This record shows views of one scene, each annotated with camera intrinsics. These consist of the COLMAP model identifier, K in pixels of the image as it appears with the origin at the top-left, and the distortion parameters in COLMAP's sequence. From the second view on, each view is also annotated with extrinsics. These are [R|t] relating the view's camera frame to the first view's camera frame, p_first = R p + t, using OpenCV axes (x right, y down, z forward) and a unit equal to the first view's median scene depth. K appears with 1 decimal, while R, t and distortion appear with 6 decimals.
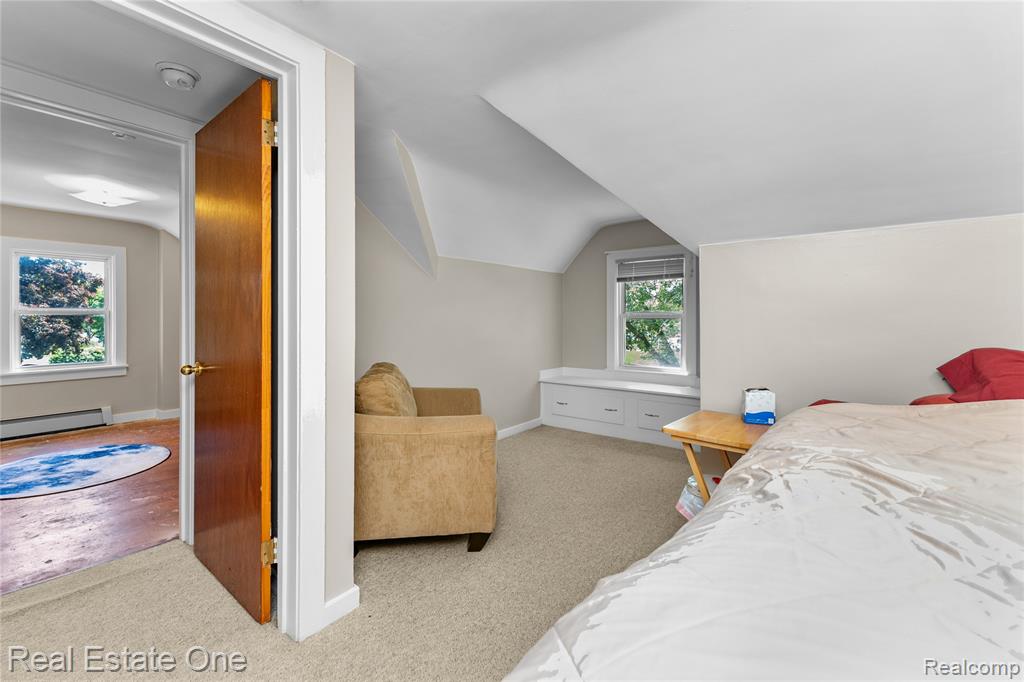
lens RADIAL K [[442.0, 0, 511.1], [0, 442.0, 315.9], [0, 0, 1]] dist [0.001040, 0.000038]
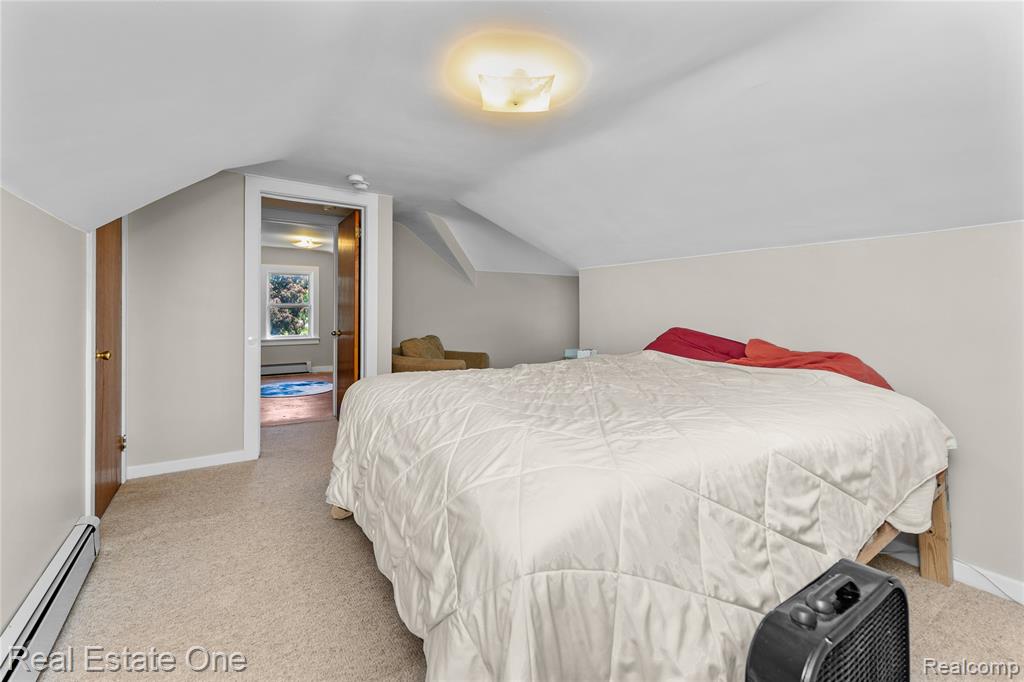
lens RADIAL K [[440.7, 0, 515.0], [0, 440.7, 311.5], [0, 0, 1]] dist [0.002103, 0.000086]
pose [[0.950486, 0.005800, -0.310712, 0.389286], [-0.003343, 0.999959, 0.008438, -0.004585], [0.310748, -0.006982, 0.950467, -0.388781]]
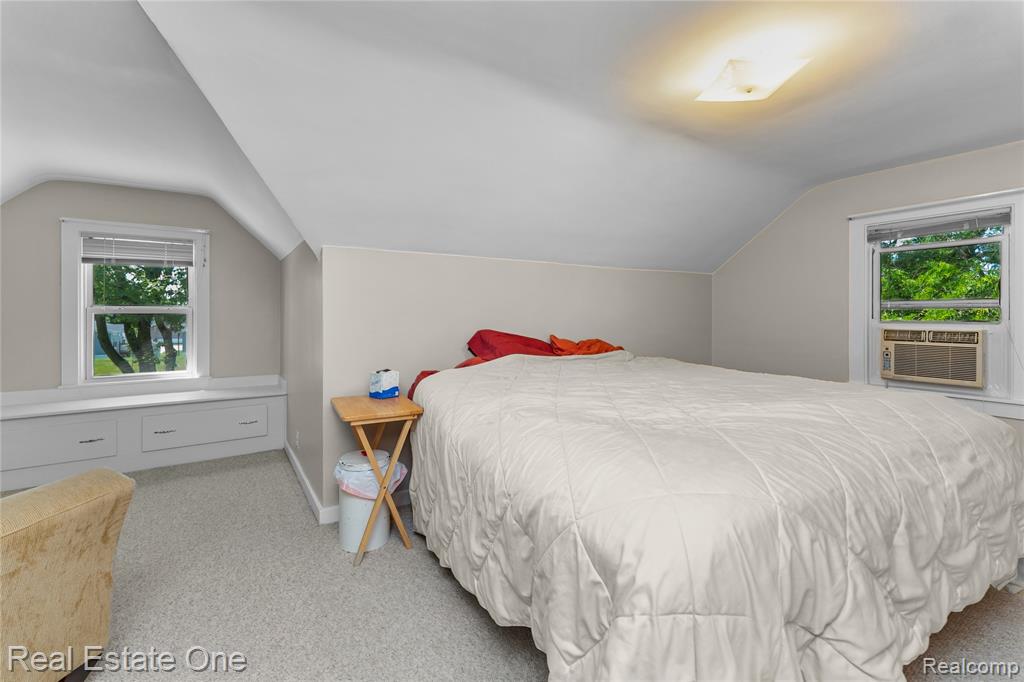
lens RADIAL K [[440.7, 0, 515.0], [0, 440.7, 311.5], [0, 0, 1]] dist [0.002103, 0.000086]
pose [[0.317651, 0.001468, 0.948207, -0.237556], [-0.005390, 0.999985, 0.000258, -0.001828], [-0.948192, -0.005192, 0.317654, 0.119724]]
